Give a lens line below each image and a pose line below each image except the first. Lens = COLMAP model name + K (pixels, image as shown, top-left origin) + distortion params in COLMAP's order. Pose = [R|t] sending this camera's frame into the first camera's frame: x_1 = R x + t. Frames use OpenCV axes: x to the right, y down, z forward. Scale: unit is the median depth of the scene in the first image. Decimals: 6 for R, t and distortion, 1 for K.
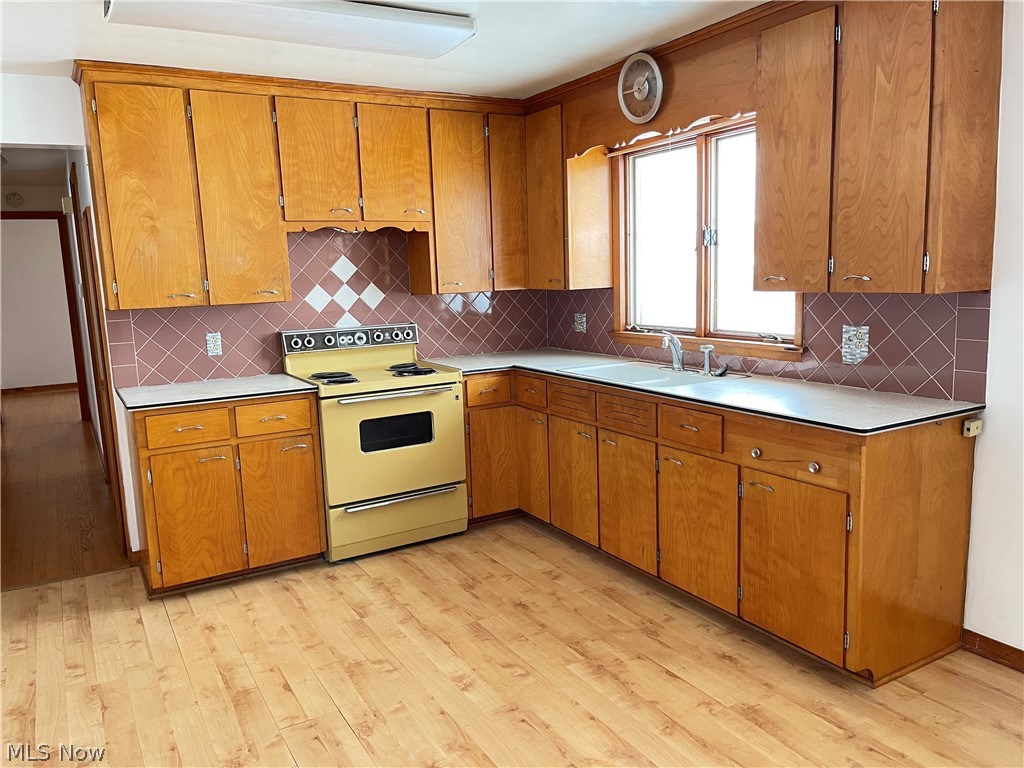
lens RADIAL K [[772.9, 0, 511.7], [0, 772.9, 385.3], [0, 0, 1]] dist [0.027798, -0.005843]
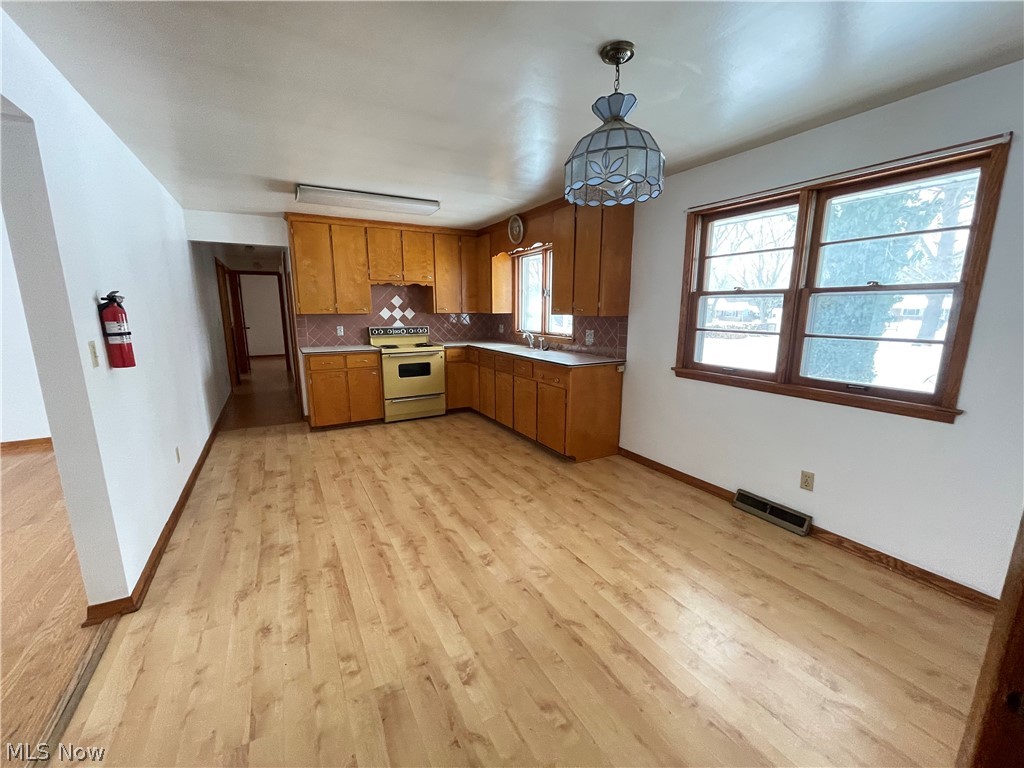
lens RADIAL K [[411.7, 0, 510.4], [0, 411.7, 387.8], [0, 0, 1]] dist [-0.000068, -0.000275]
pose [[0.999278, 0.036733, -0.009698, 0.175059], [-0.036327, 0.998572, 0.039182, 0.058492], [0.011124, -0.038801, 0.999185, -0.293482]]
